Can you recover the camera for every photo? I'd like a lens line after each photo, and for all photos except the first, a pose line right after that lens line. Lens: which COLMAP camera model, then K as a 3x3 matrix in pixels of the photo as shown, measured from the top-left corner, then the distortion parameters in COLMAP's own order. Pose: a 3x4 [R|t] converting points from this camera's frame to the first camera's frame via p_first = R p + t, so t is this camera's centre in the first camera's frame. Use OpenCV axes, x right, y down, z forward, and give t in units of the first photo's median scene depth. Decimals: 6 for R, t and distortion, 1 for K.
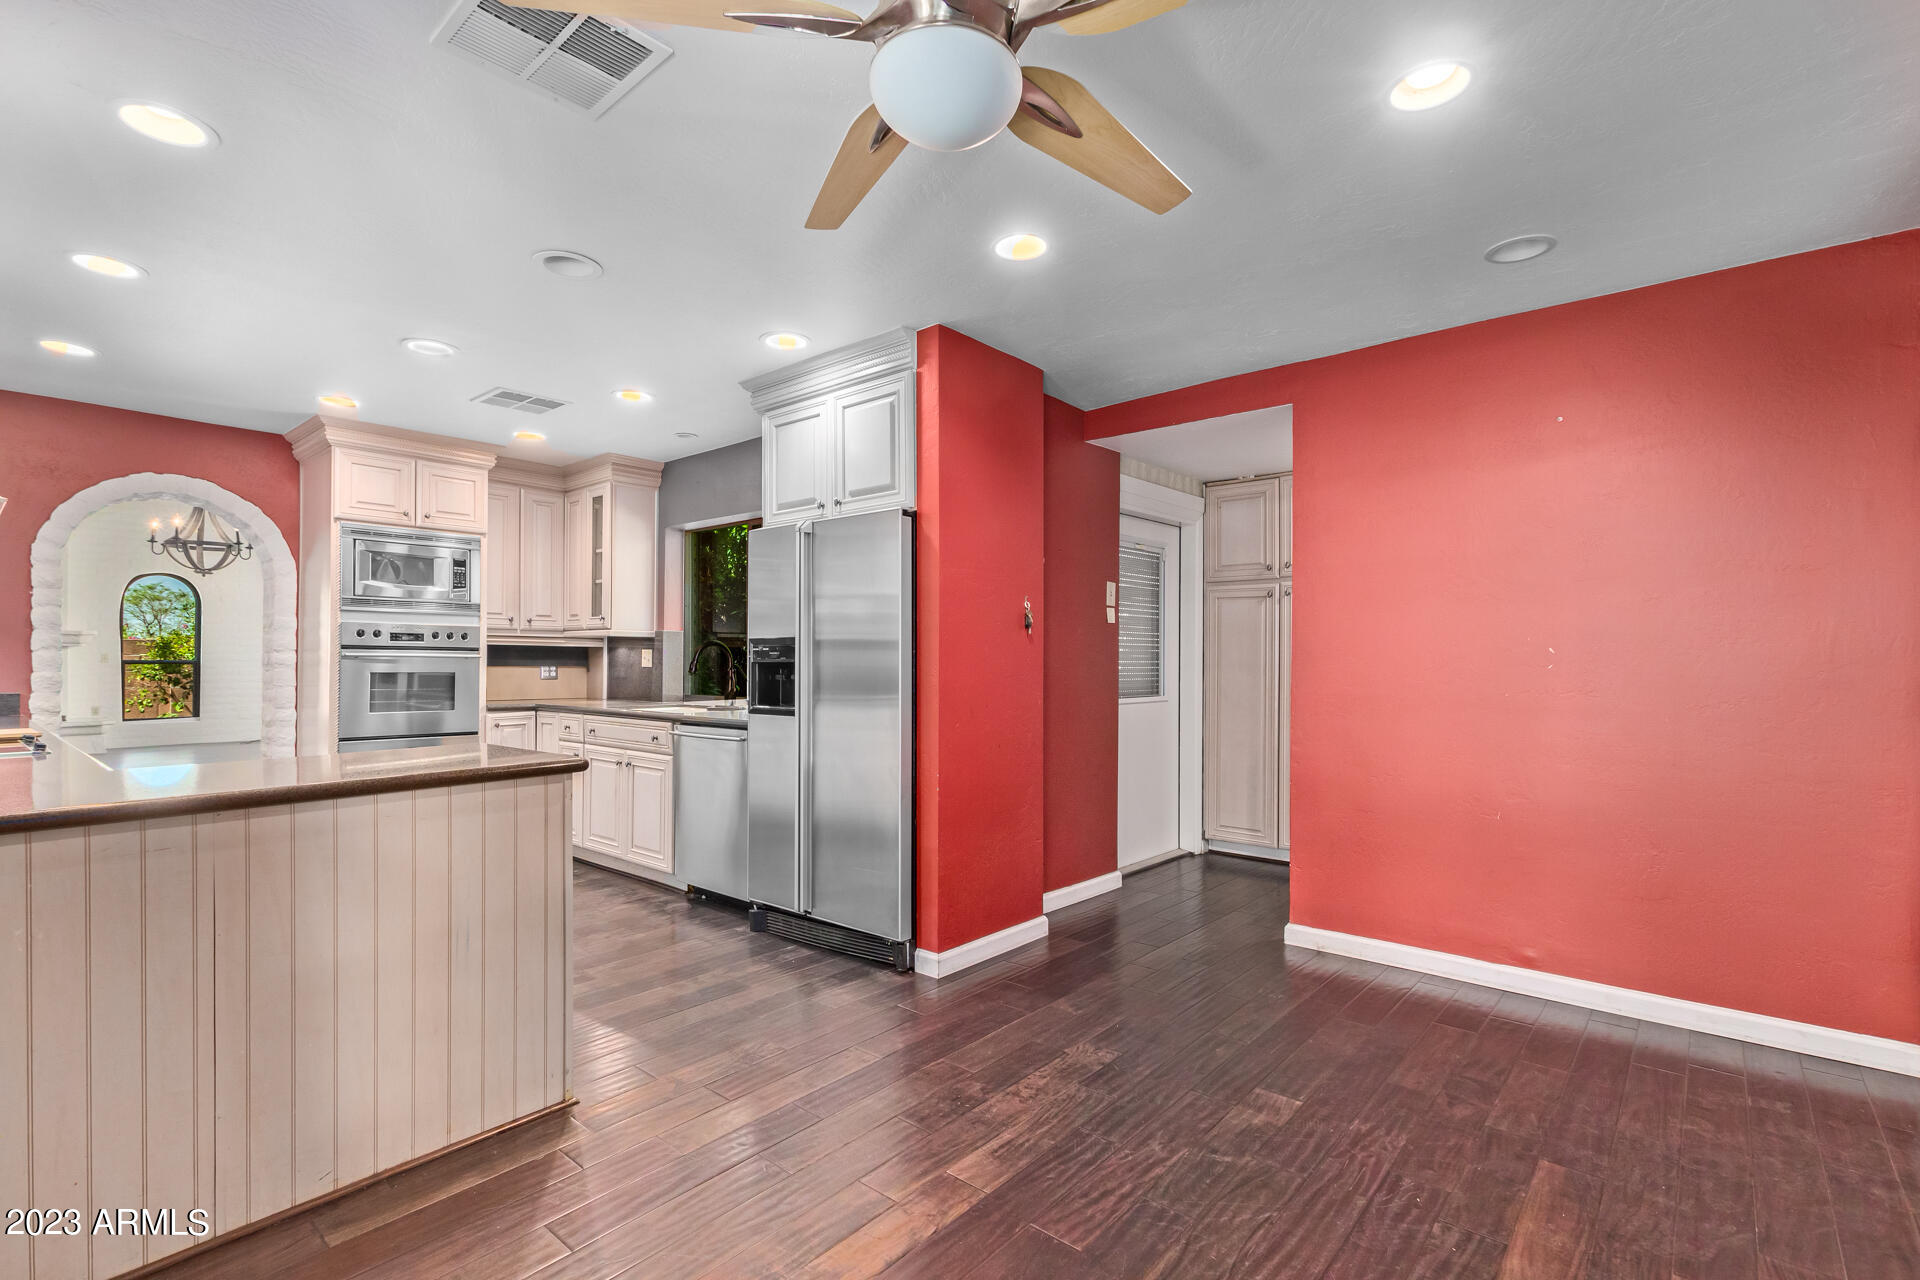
lens RADIAL K [[880.5, 0, 951.8], [0, 880.5, 662.3], [0, 0, 1]] dist [-0.001454, 0.000113]
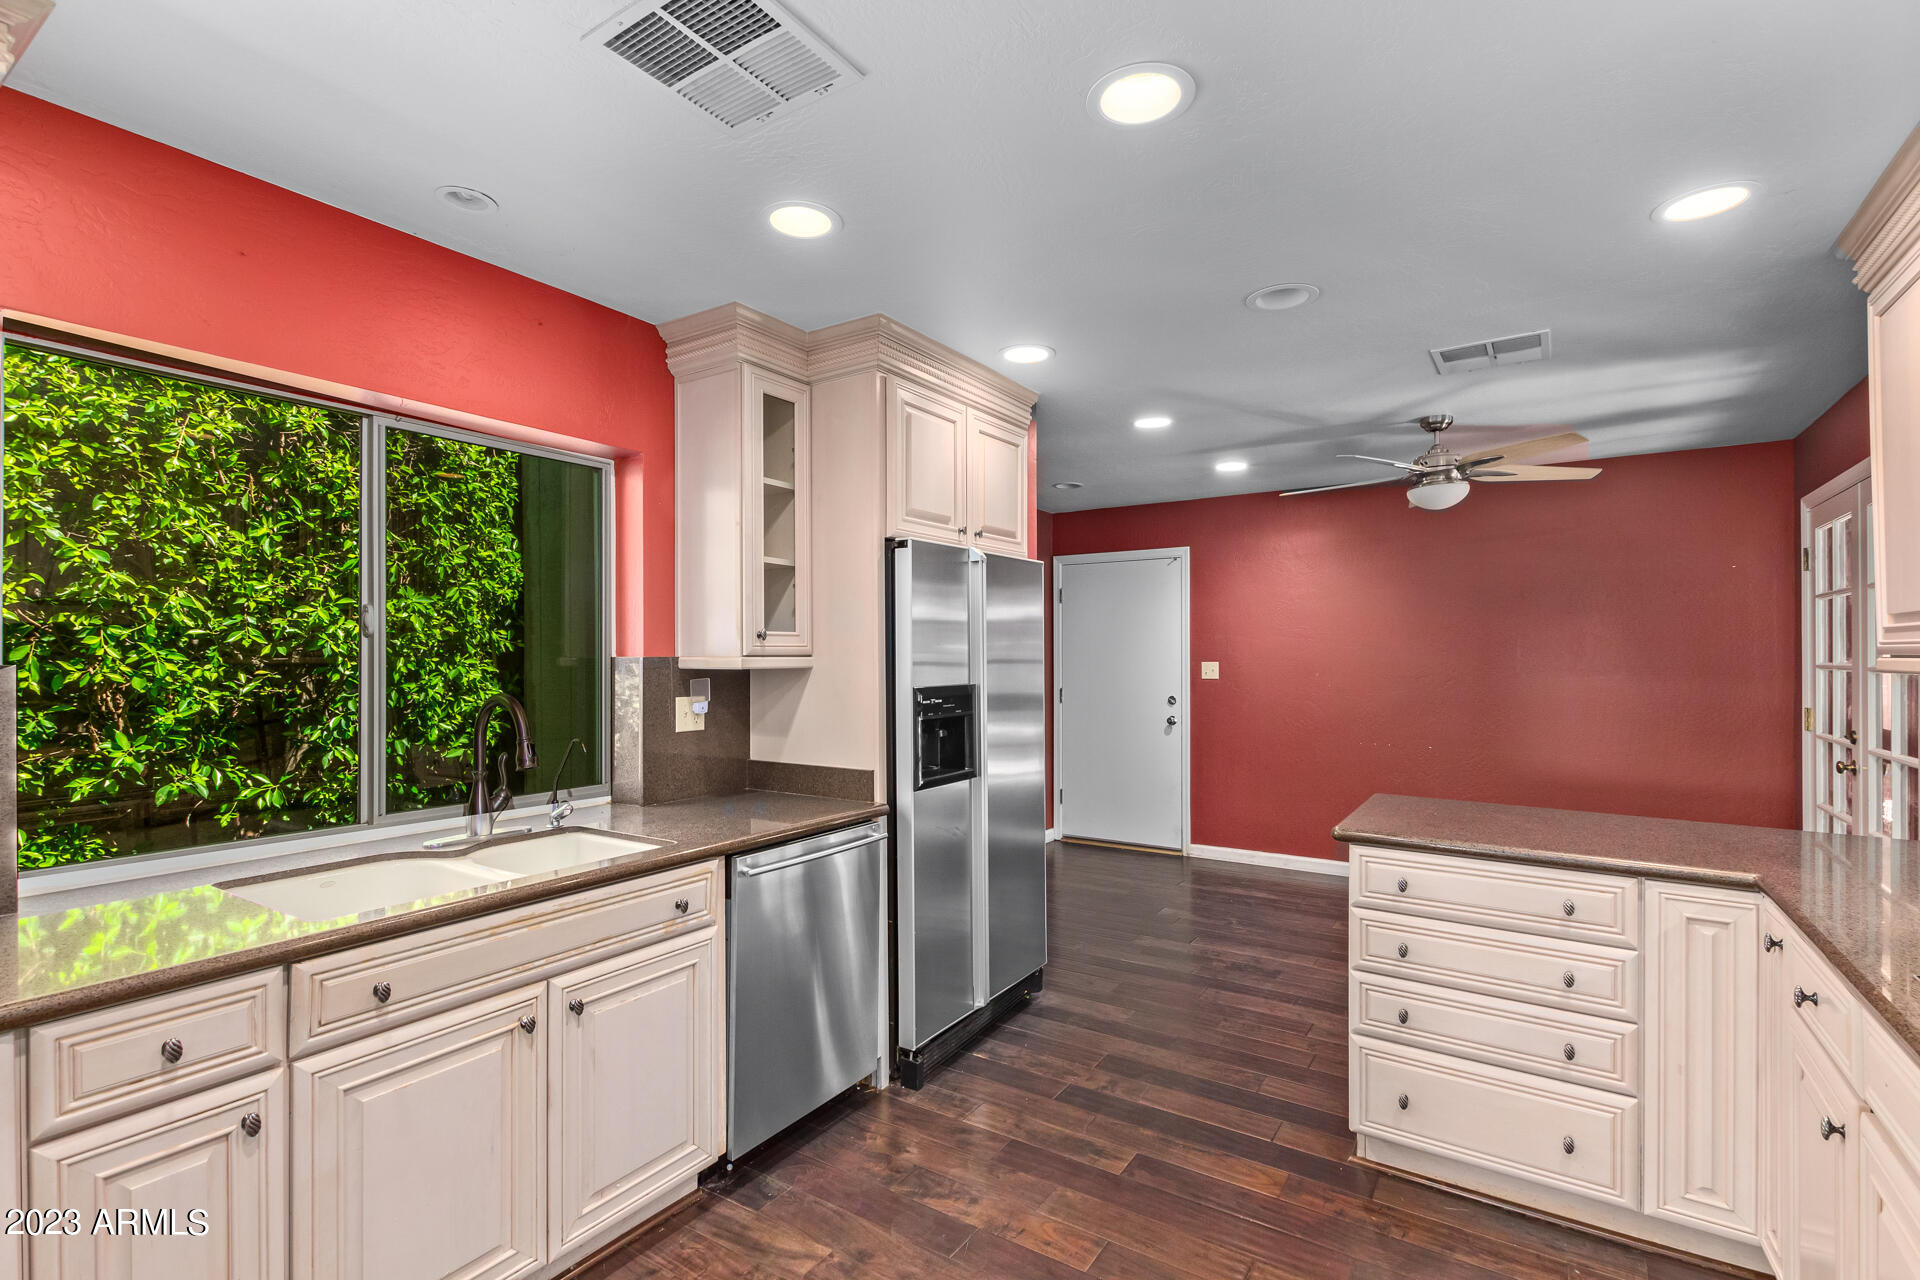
lens RADIAL K [[880.5, 0, 951.8], [0, 880.5, 662.3], [0, 0, 1]] dist [-0.001454, 0.000113]
pose [[-0.129402, -0.007554, 0.991563, -1.011558], [0.003054, 0.999963, 0.008017, -0.056900], [-0.991587, 0.004066, -0.129374, 1.134779]]
